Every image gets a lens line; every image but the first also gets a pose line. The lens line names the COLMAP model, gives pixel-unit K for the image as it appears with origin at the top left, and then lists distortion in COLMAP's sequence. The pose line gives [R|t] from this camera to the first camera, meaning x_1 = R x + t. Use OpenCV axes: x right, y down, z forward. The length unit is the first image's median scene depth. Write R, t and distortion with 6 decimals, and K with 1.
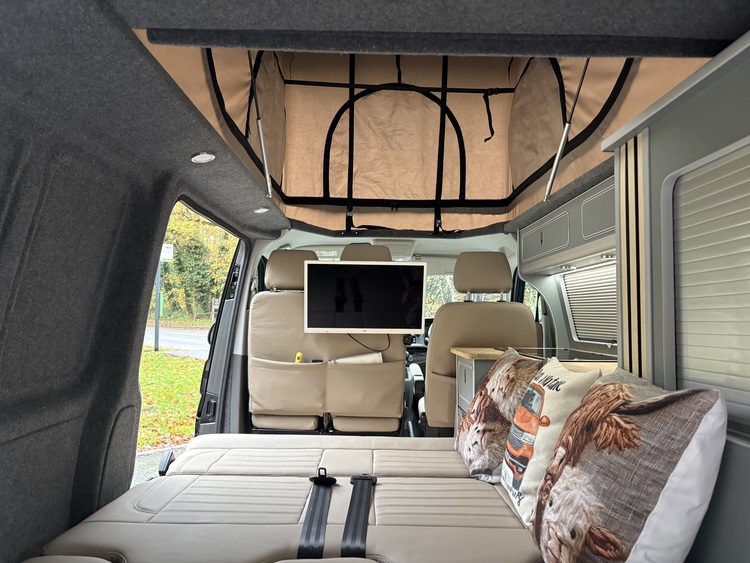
lens RADIAL K [[571.0, 0, 376.5], [0, 571.0, 282.4], [0, 0, 1]] dist [0.044638, -0.047572]
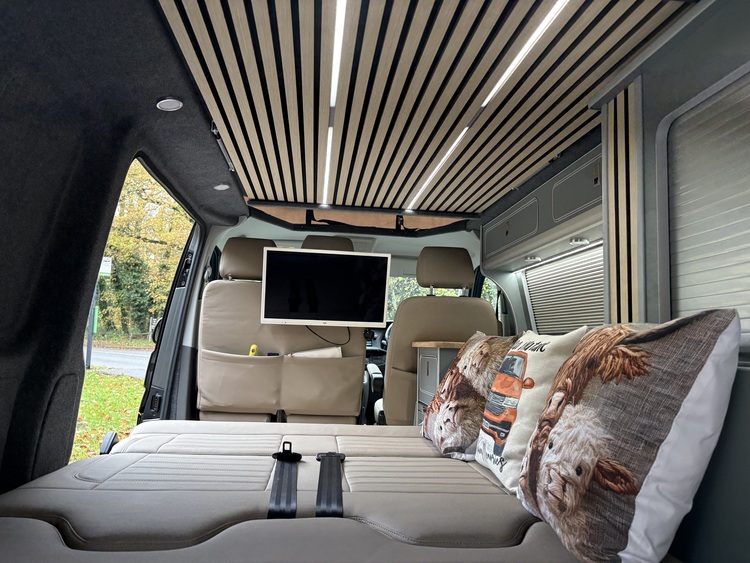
lens RADIAL K [[571.0, 0, 378.5], [0, 571.0, 281.3], [0, 0, 1]] dist [0.044638, -0.047572]
pose [[0.994801, 0.030940, 0.097027, -0.045951], [-0.026327, 0.998477, -0.048475, 0.105148], [-0.098379, 0.045668, 0.994101, 0.053591]]
